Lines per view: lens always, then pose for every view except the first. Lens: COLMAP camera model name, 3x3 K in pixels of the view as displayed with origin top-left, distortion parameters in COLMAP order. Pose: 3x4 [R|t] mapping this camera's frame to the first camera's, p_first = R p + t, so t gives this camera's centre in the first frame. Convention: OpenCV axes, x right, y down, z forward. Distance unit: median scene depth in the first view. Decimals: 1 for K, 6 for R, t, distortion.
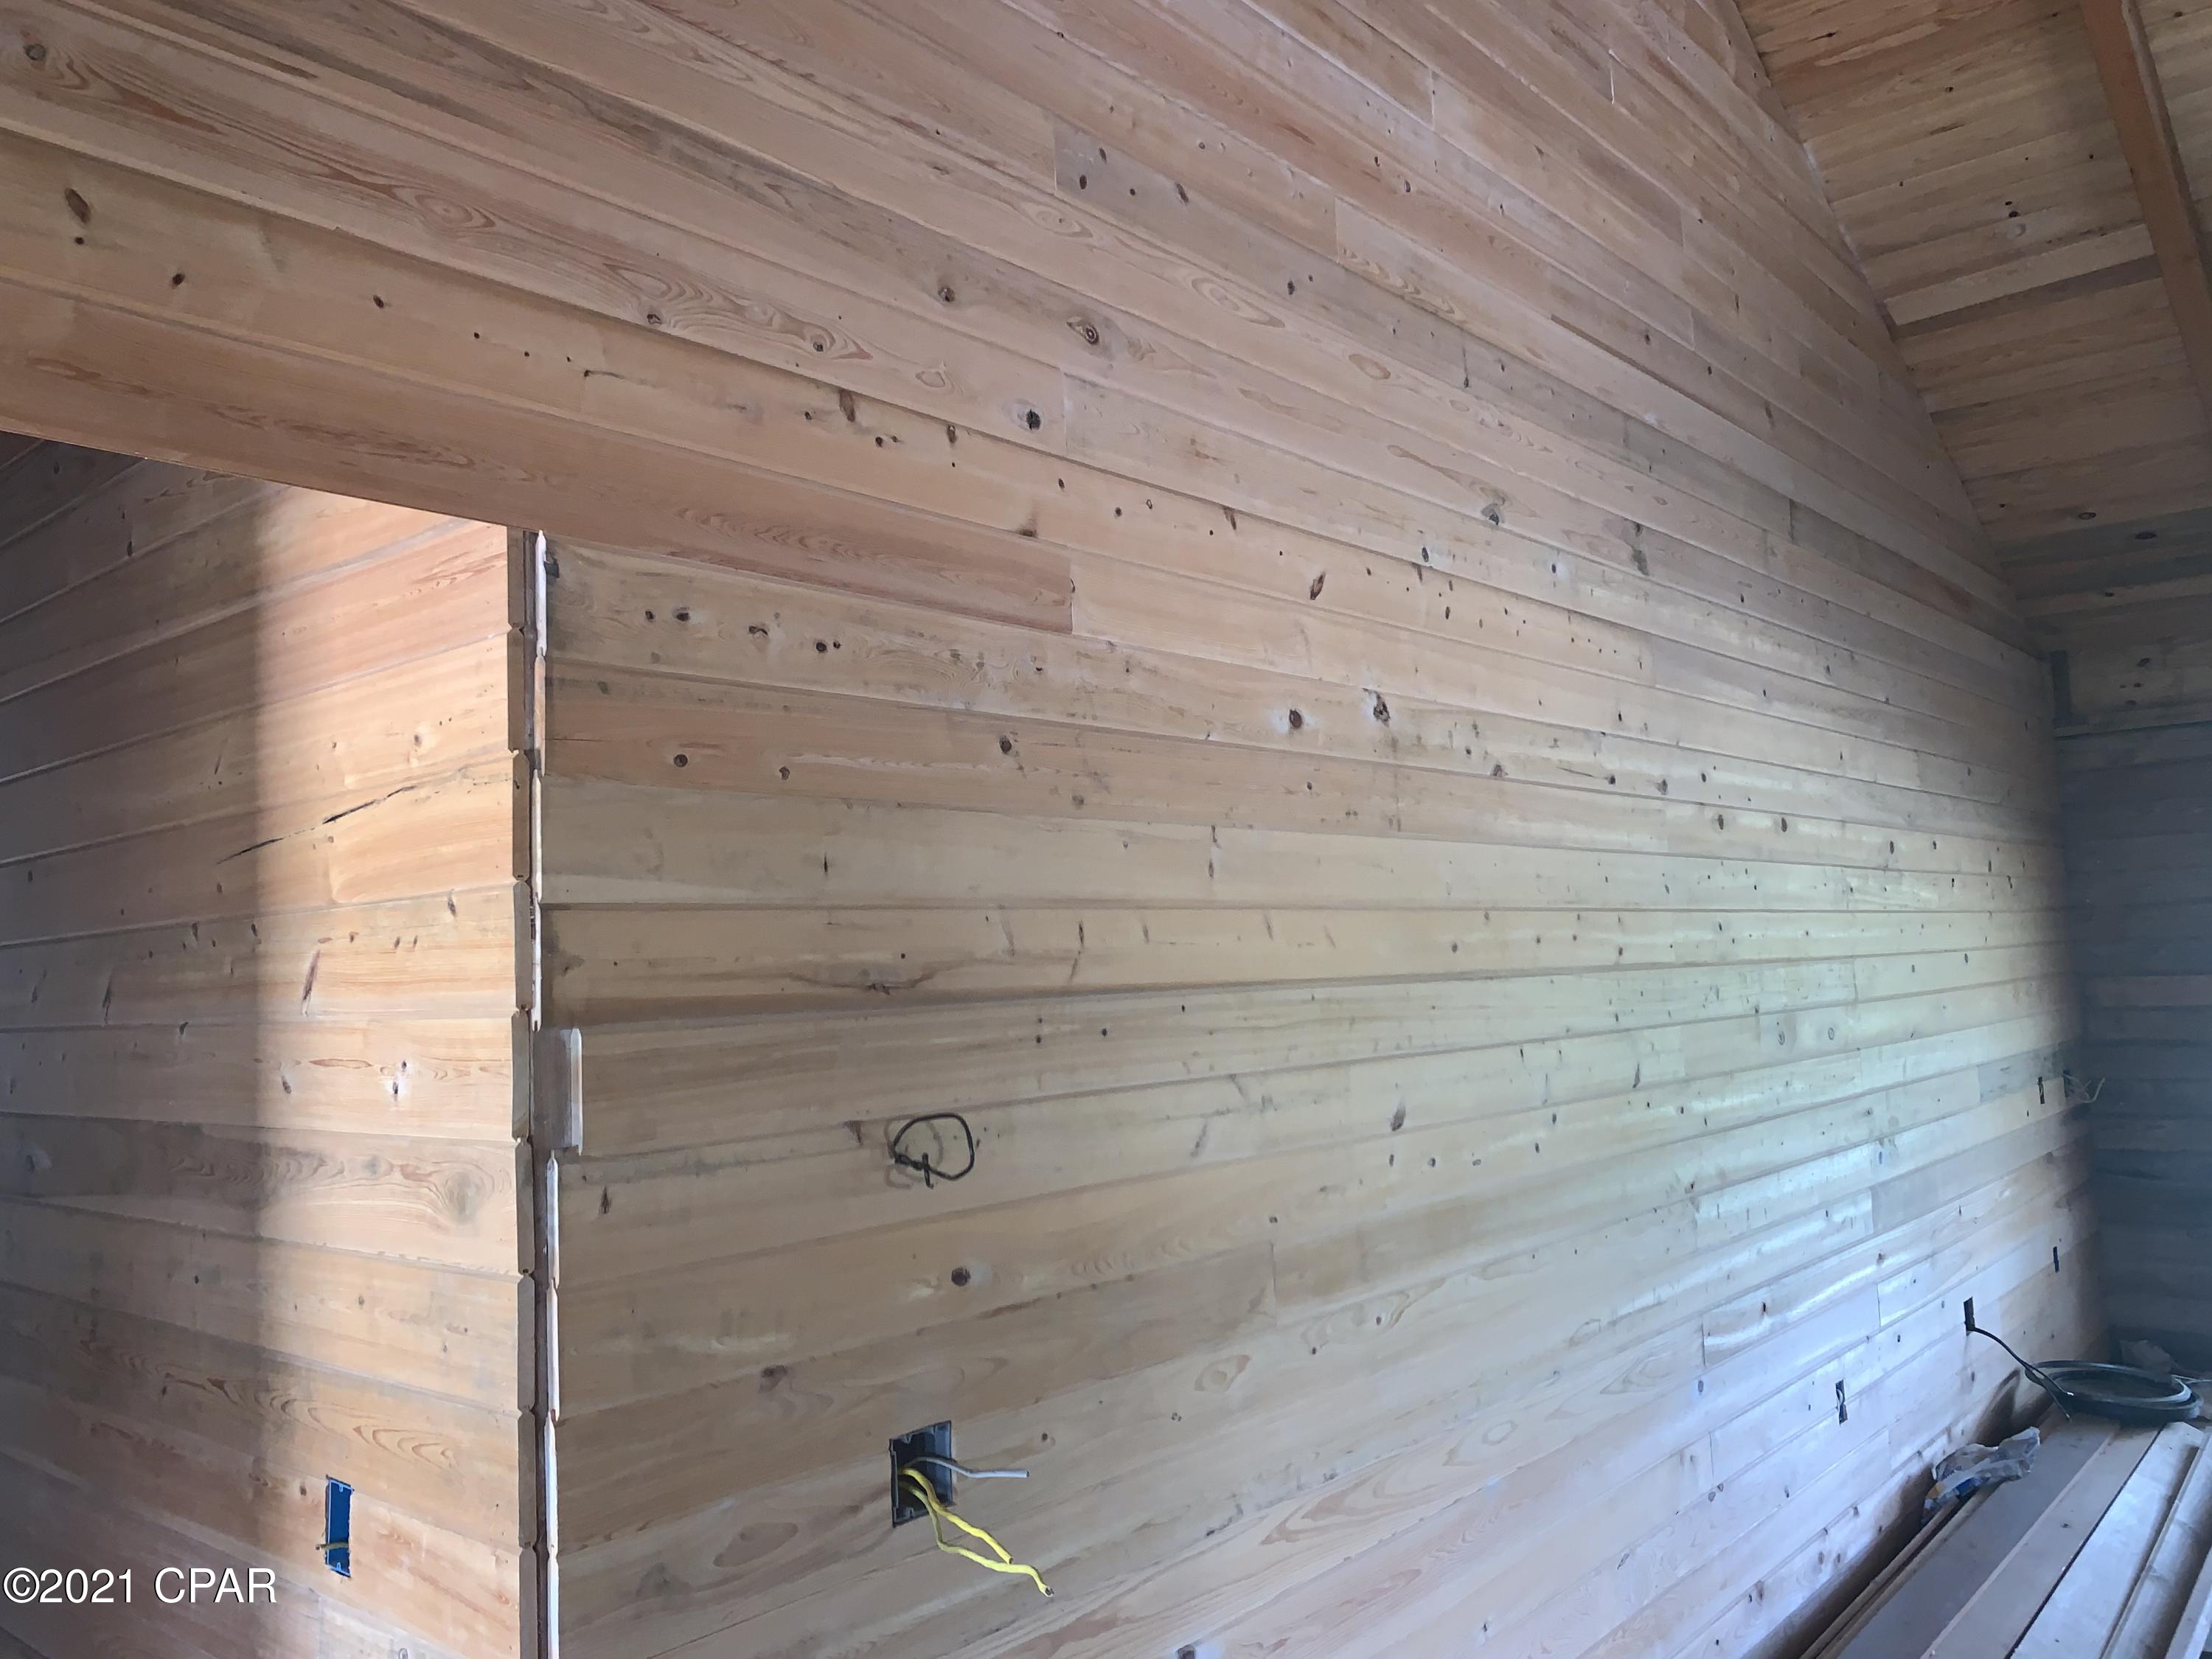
lens RADIAL K [[1696.7, 0, 1094.2], [0, 1696.7, 818.6], [0, 0, 1]] dist [0.037653, -0.050451]
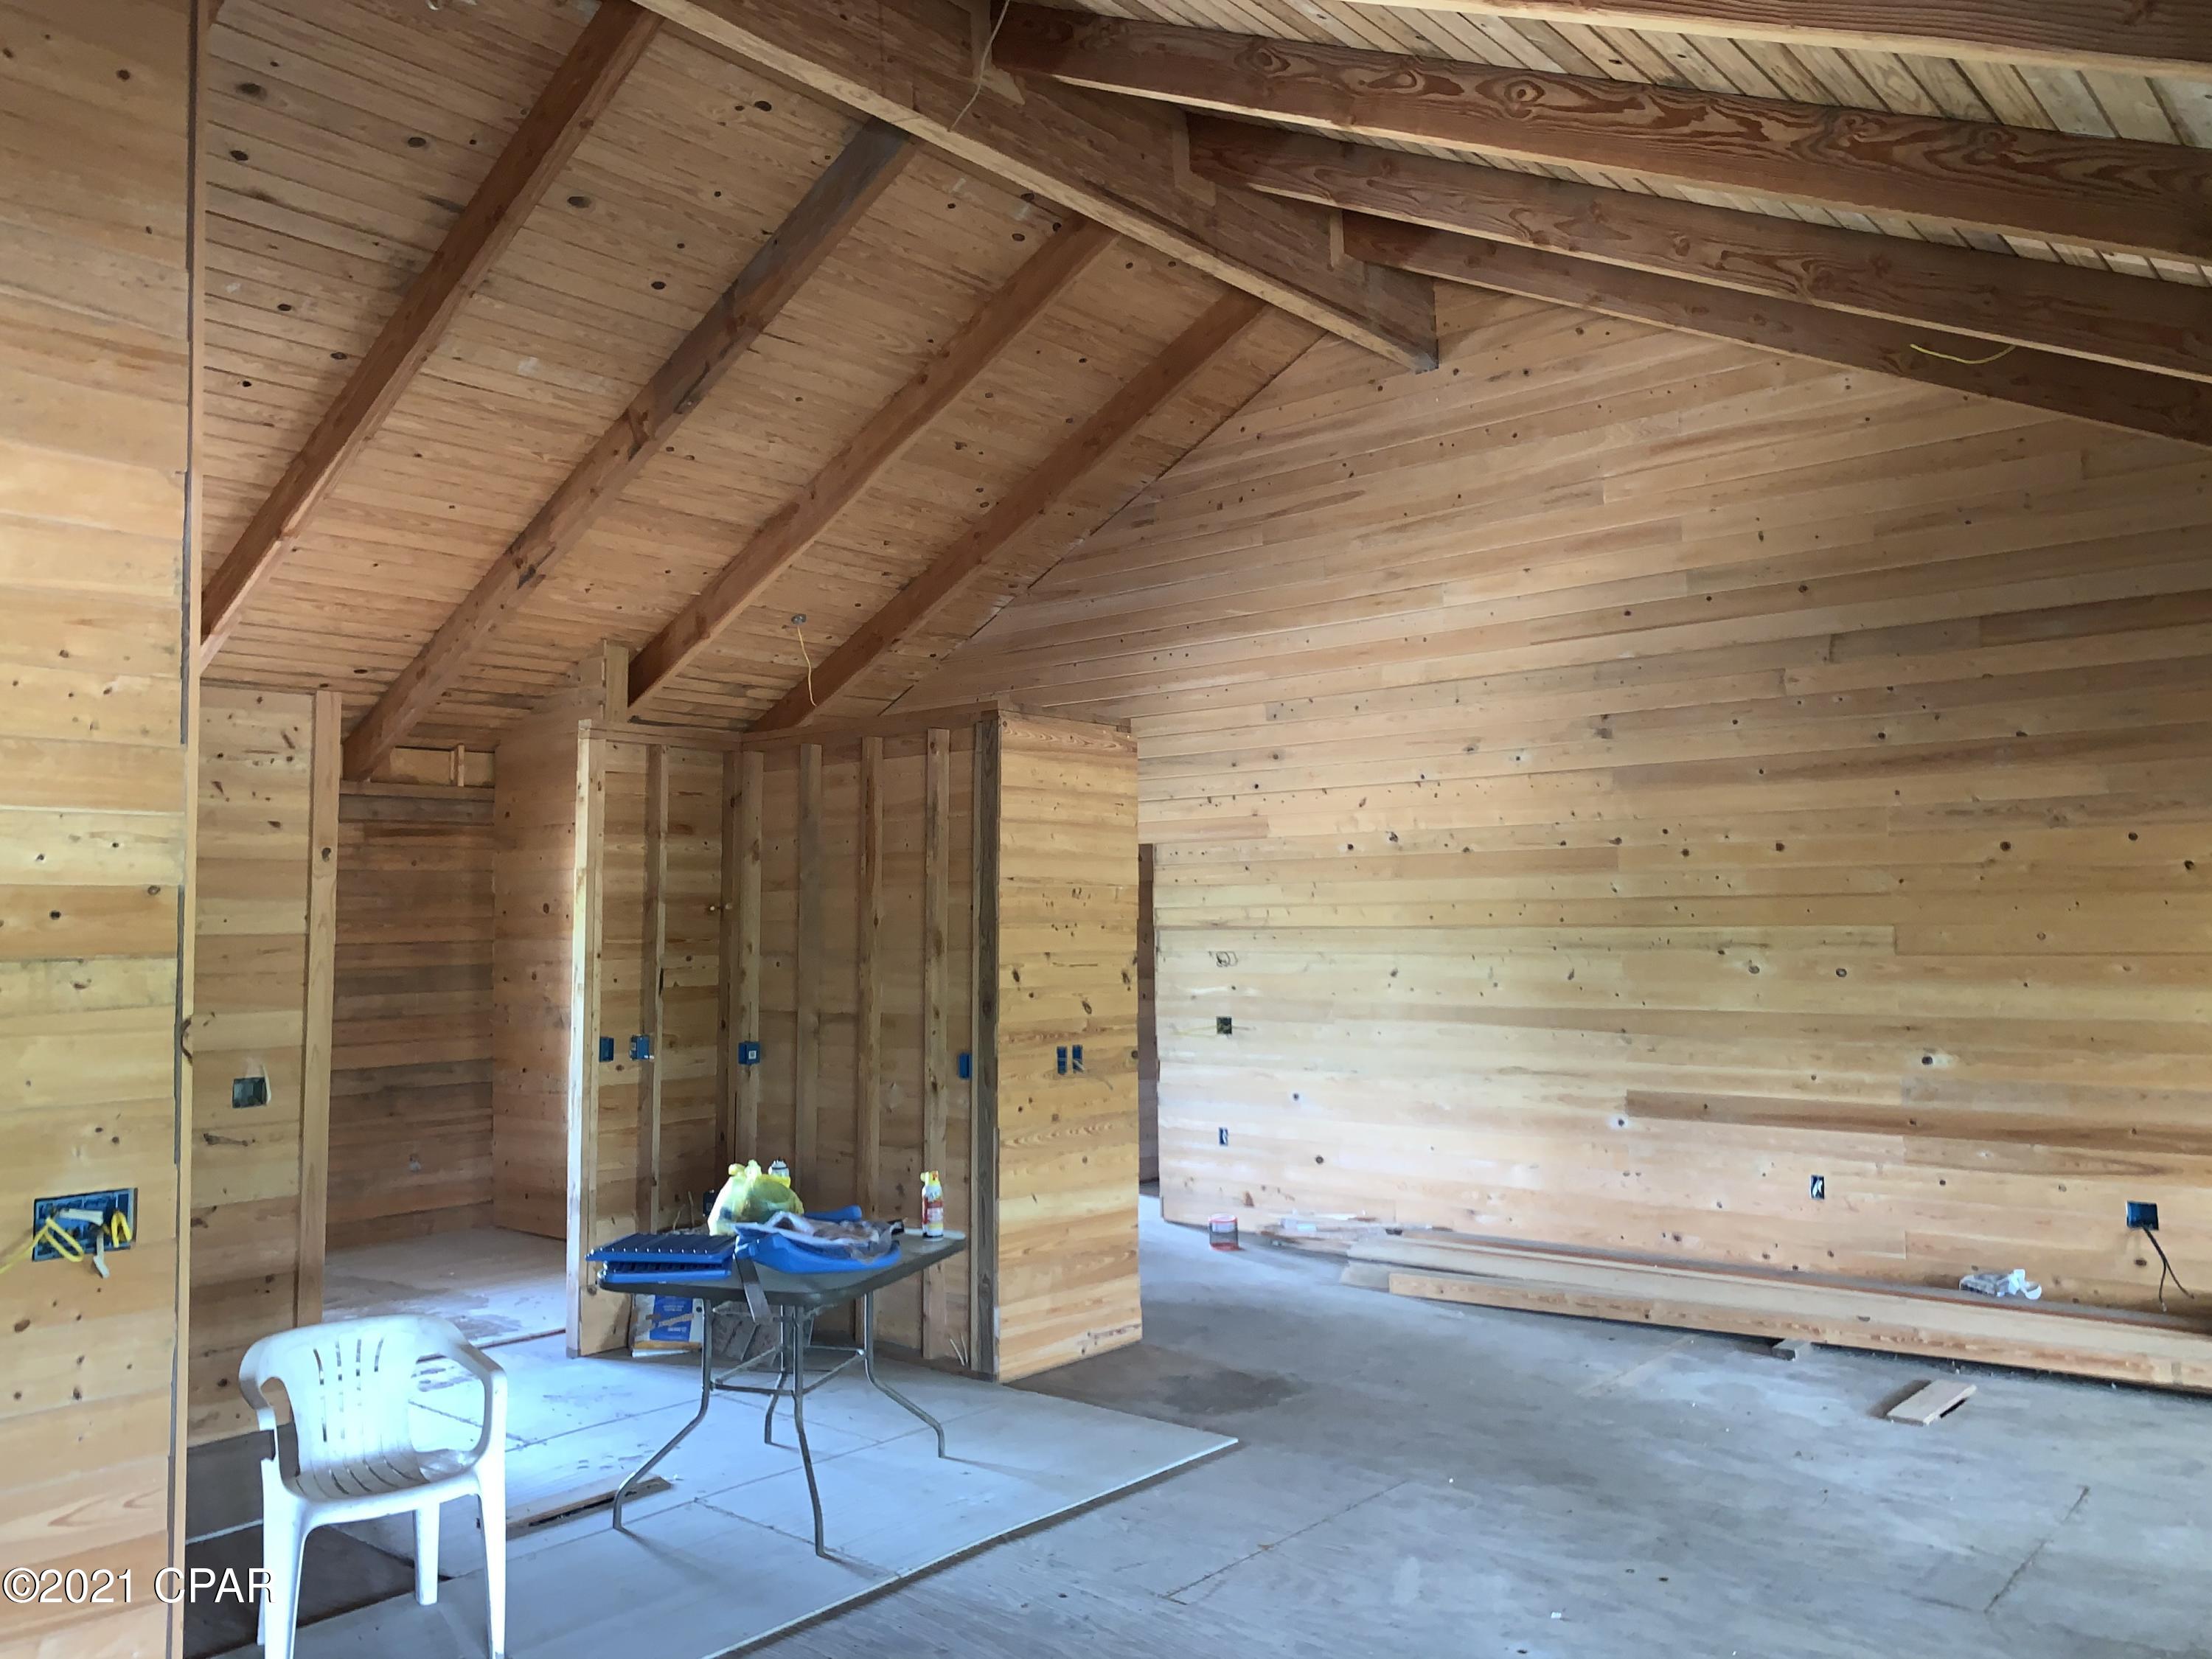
lens RADIAL K [[1696.7, 0, 1102.1], [0, 1696.7, 817.4], [0, 0, 1]] dist [0.037653, -0.050451]
pose [[0.001441, -0.022263, -0.999751, 4.106109], [0.102370, 0.994503, -0.021998, -0.111887], [0.994745, -0.102313, 0.003712, 0.626169]]
